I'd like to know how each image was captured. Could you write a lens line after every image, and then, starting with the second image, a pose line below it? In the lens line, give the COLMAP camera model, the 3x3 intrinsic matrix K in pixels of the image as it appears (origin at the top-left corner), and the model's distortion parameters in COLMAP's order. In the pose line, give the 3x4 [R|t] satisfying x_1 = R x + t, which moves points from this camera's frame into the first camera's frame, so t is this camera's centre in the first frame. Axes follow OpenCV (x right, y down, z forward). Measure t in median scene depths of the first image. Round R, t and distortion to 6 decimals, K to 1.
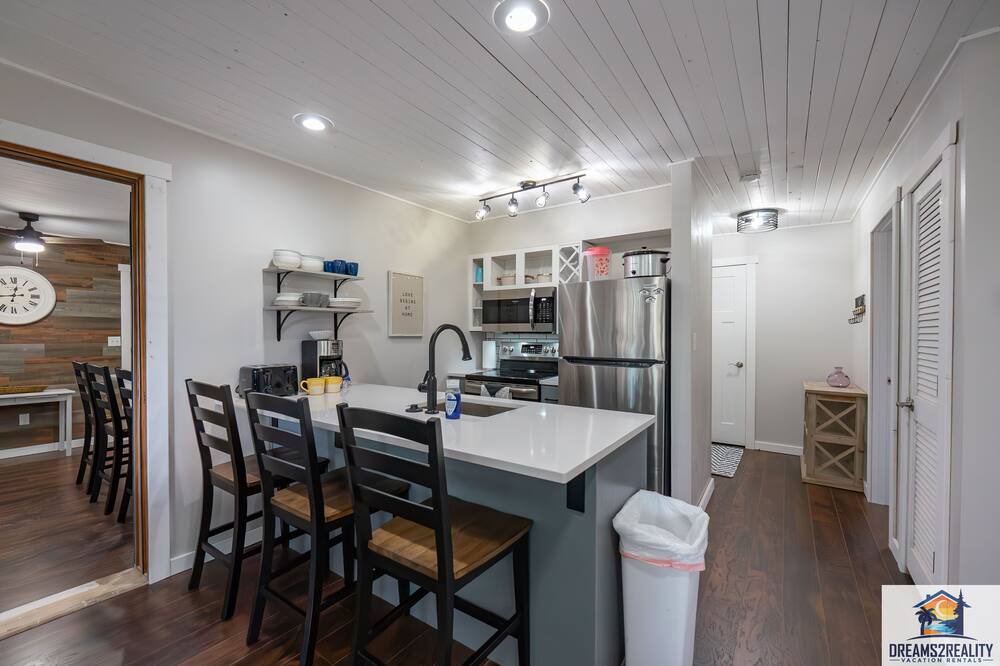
lens RADIAL K [[421.3, 0, 492.2], [0, 421.3, 328.9], [0, 0, 1]] dist [-0.006866, -0.001047]
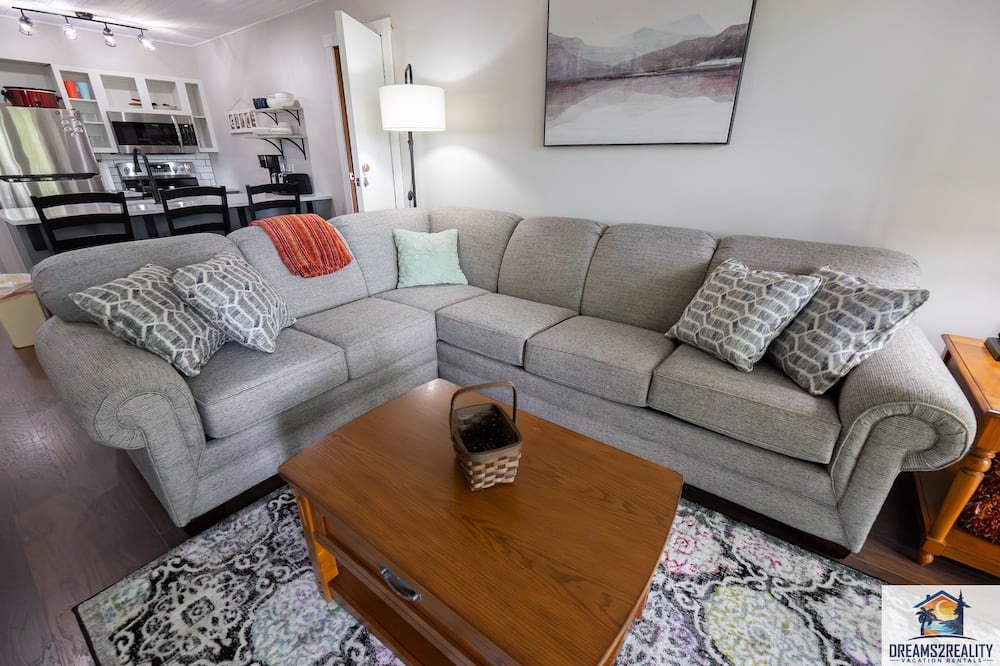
lens RADIAL K [[421.3, 0, 491.9], [0, 421.3, 339.4], [0, 0, 1]] dist [-0.006866, -0.001047]
pose [[0.039745, -0.406826, 0.912641, -1.338621], [-0.011159, 0.913125, 0.407527, -0.004637], [-0.999148, -0.026381, 0.031753, -0.010919]]
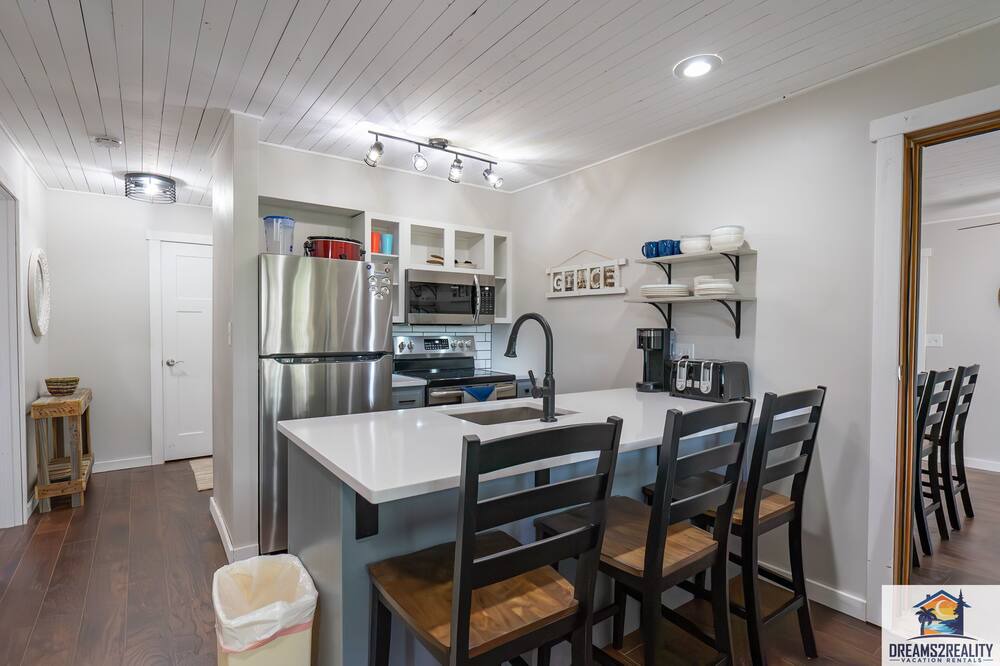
lens RADIAL K [[484.5, 0, 484.8], [0, 484.5, 336.3], [0, 0, 1]] dist [-0.003751, 0.000242]
pose [[0.335695, -0.022886, 0.941693, -0.898305], [-0.014329, 0.999465, 0.029398, 0.003468], [-0.941862, -0.023362, 0.335187, 0.668548]]
